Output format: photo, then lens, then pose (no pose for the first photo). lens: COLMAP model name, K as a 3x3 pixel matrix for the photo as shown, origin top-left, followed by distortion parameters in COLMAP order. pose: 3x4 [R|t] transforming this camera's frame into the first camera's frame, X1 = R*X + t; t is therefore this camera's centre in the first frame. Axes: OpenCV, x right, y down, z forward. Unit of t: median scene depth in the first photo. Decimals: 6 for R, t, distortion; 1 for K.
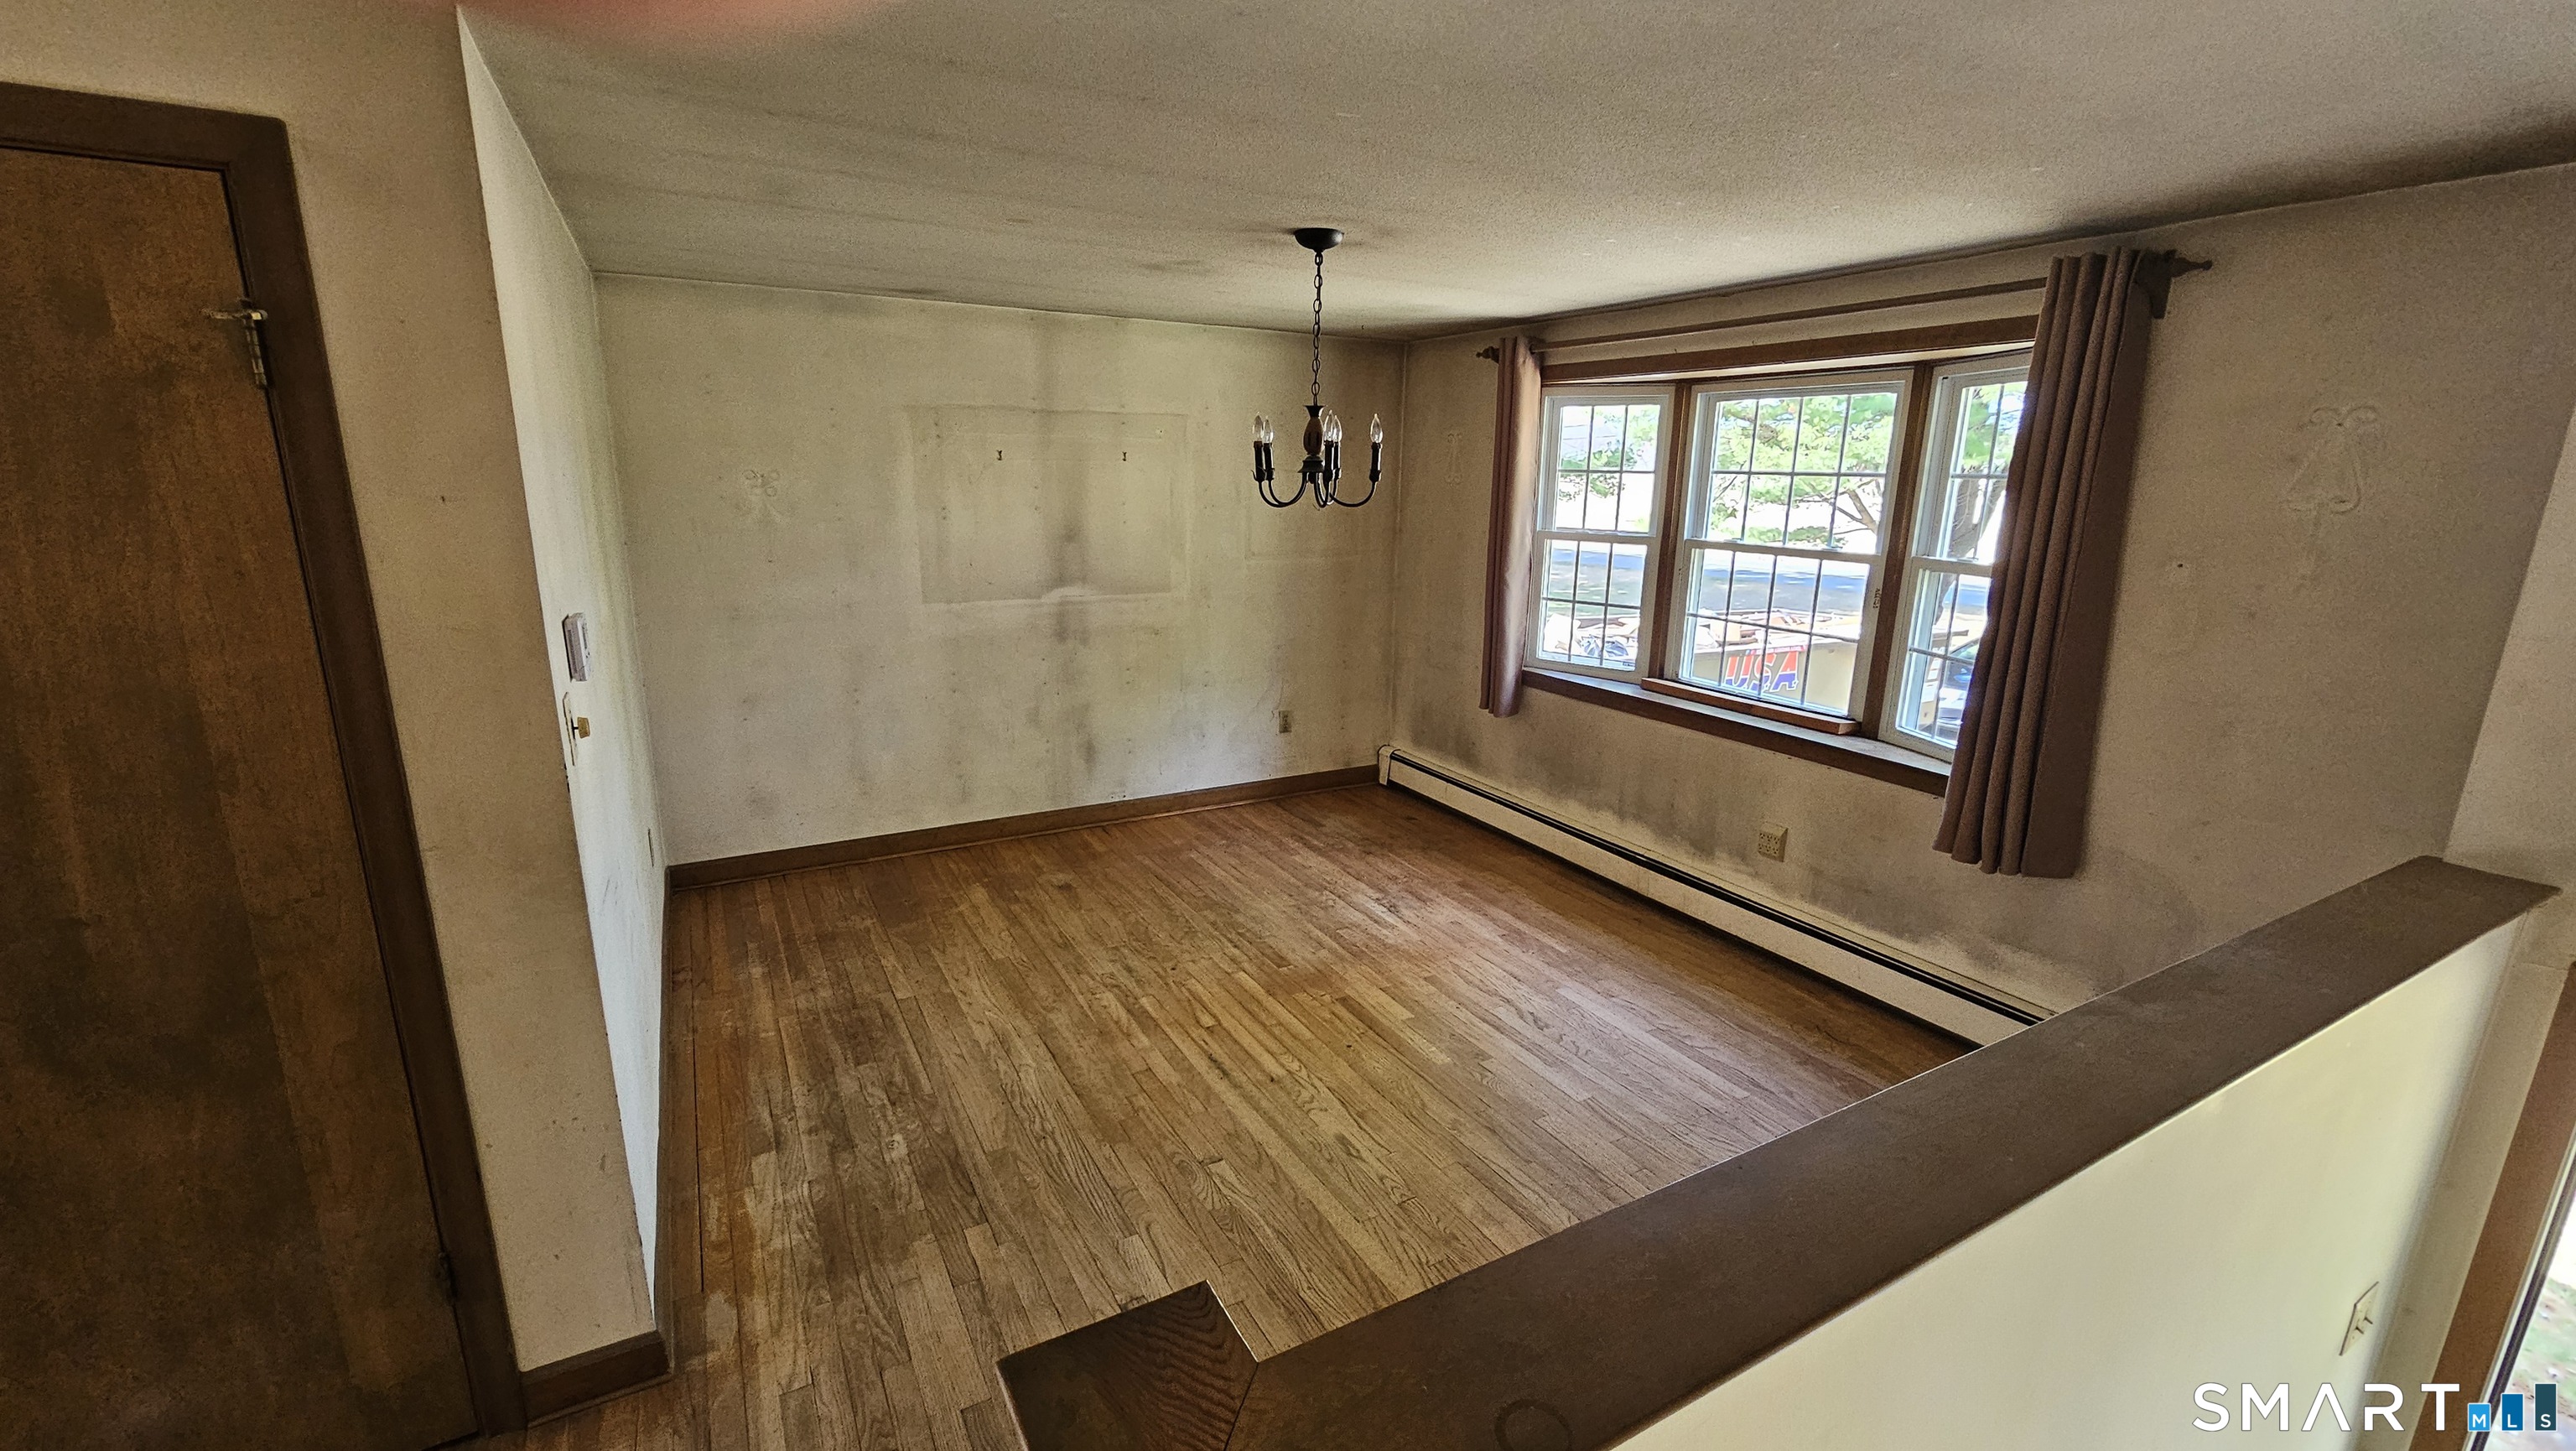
lens RADIAL K [[1056.8, 0, 1277.2], [0, 1056.8, 730.7], [0, 0, 1]] dist [-0.003008, -0.000262]
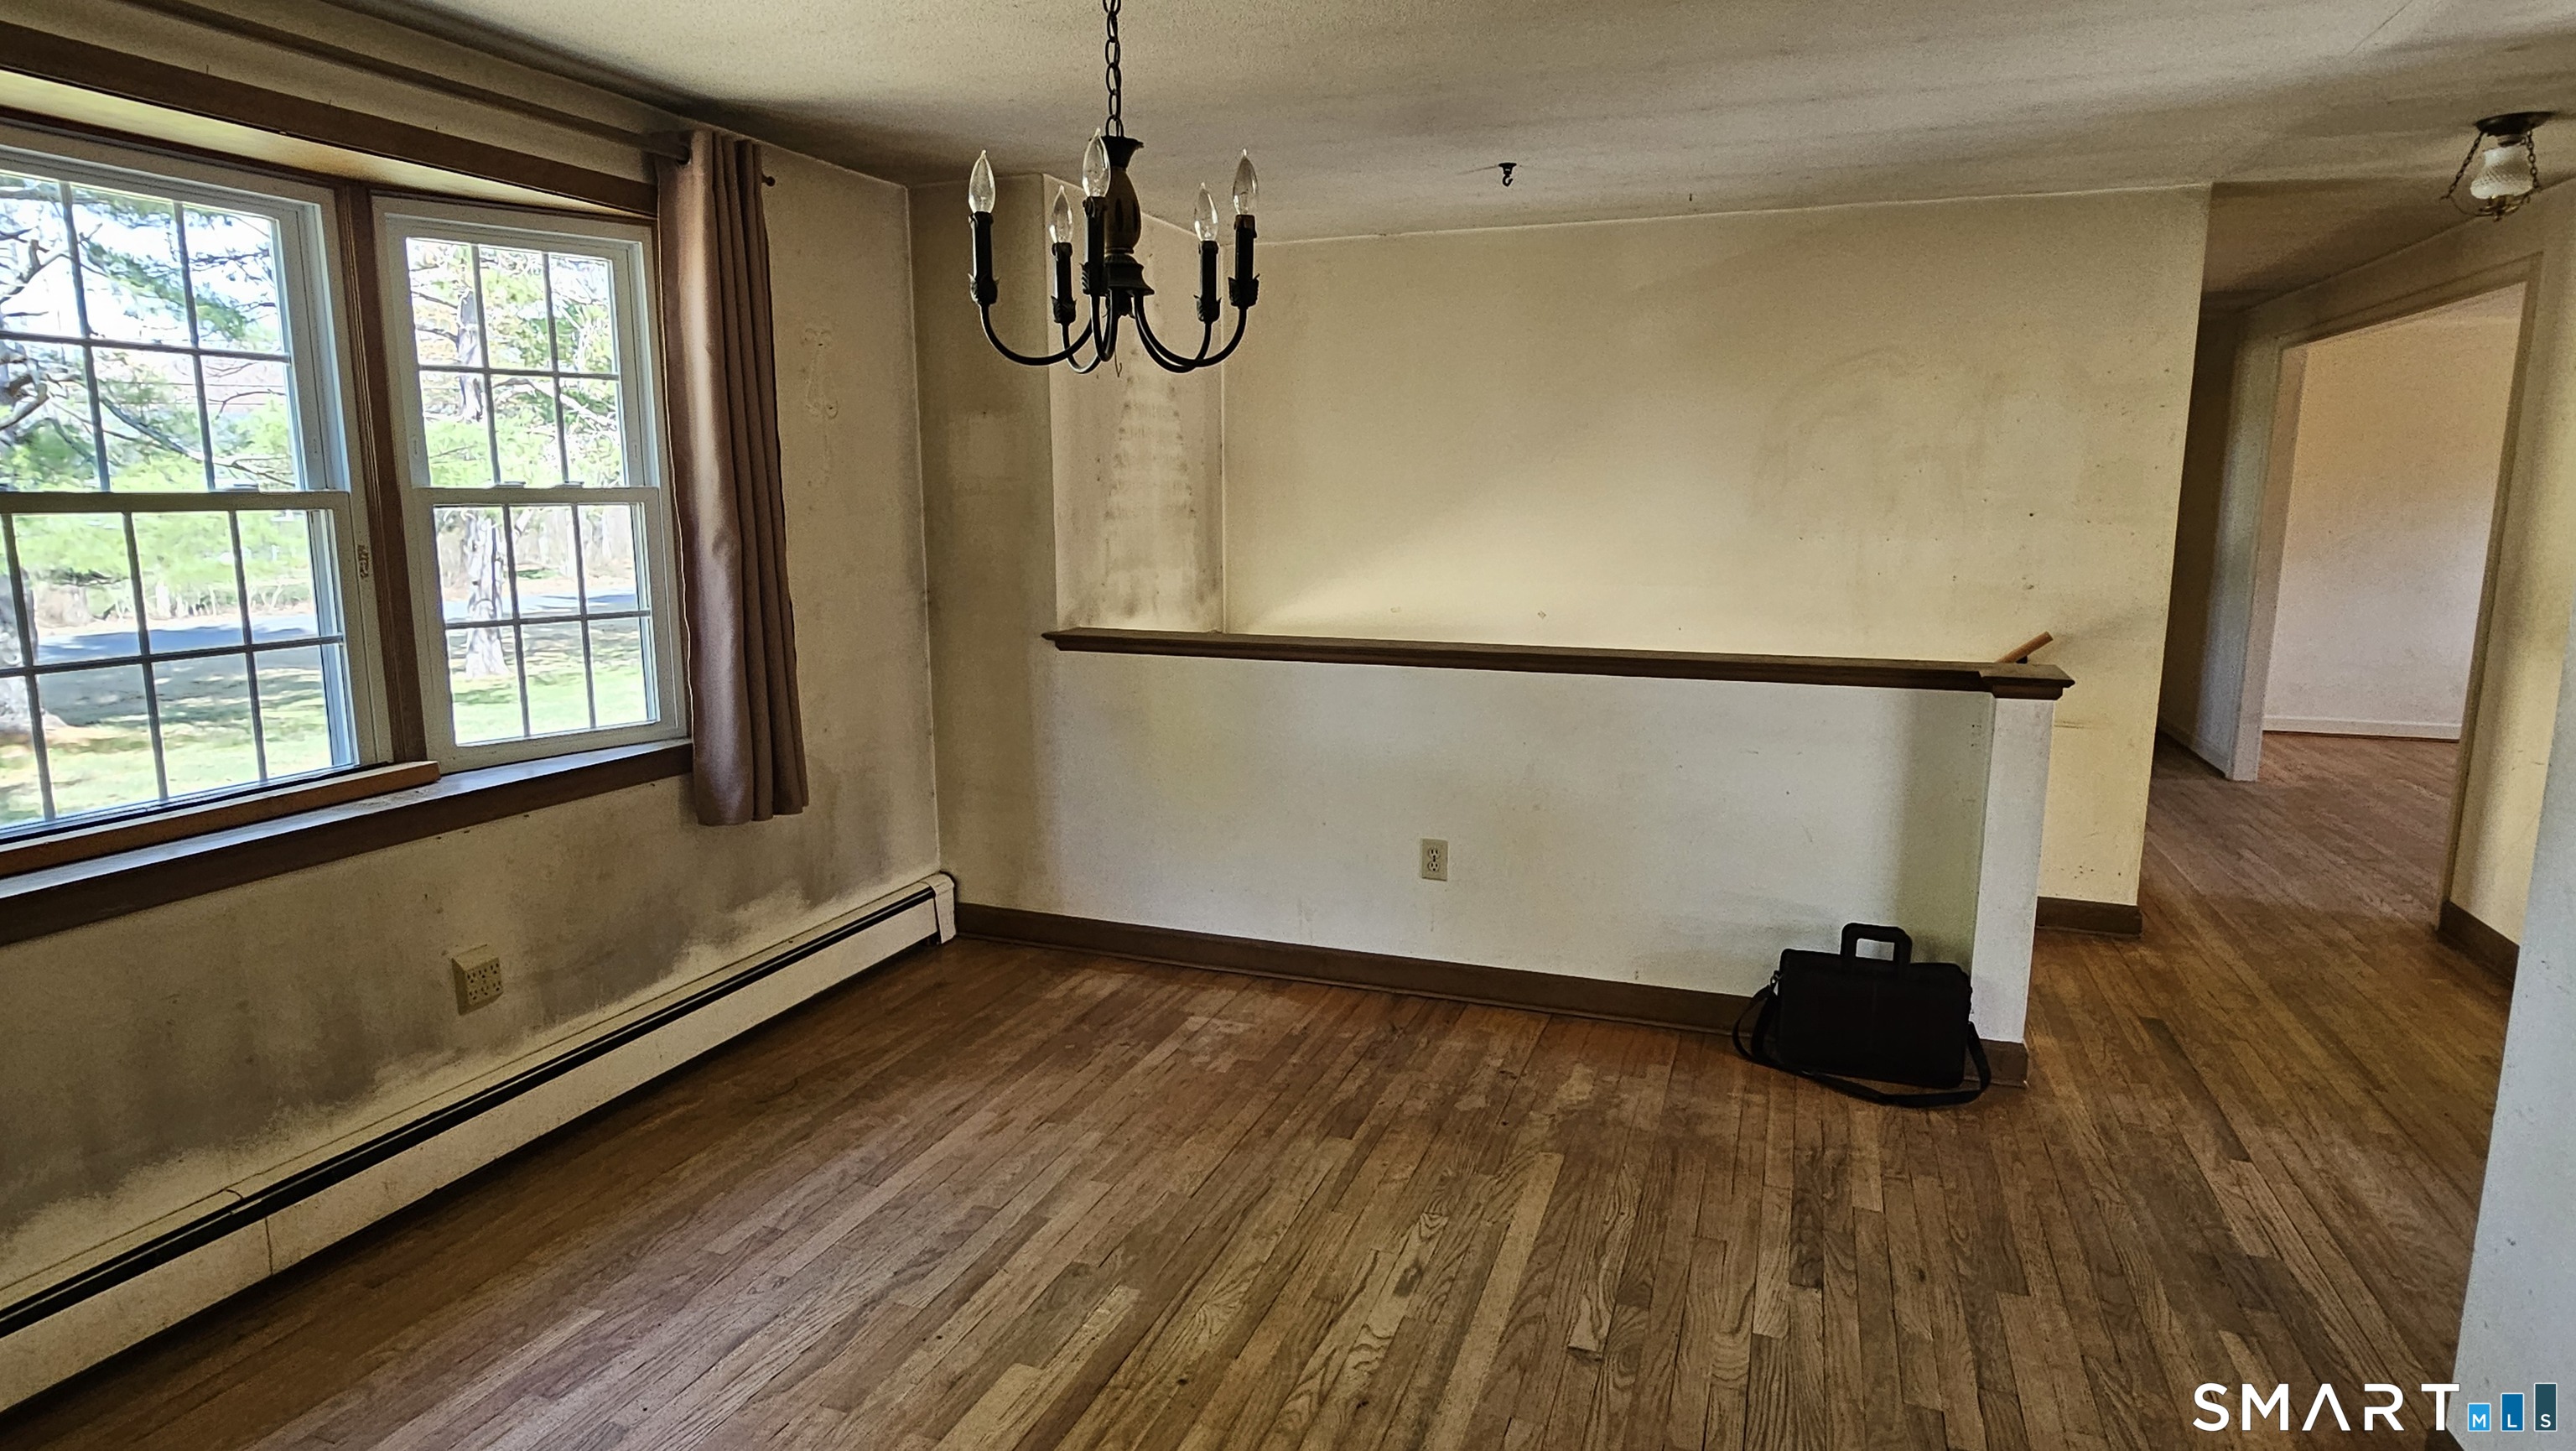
lens RADIAL K [[1407.5, 0, 1283.2], [0, 1407.5, 730.9], [0, 0, 1]] dist [-0.002227, -0.001289]
pose [[-0.651131, -0.140145, 0.745914, -0.459982], [0.178709, 0.926860, 0.330142, -0.238860], [-0.737626, 0.348267, -0.578462, 1.281632]]
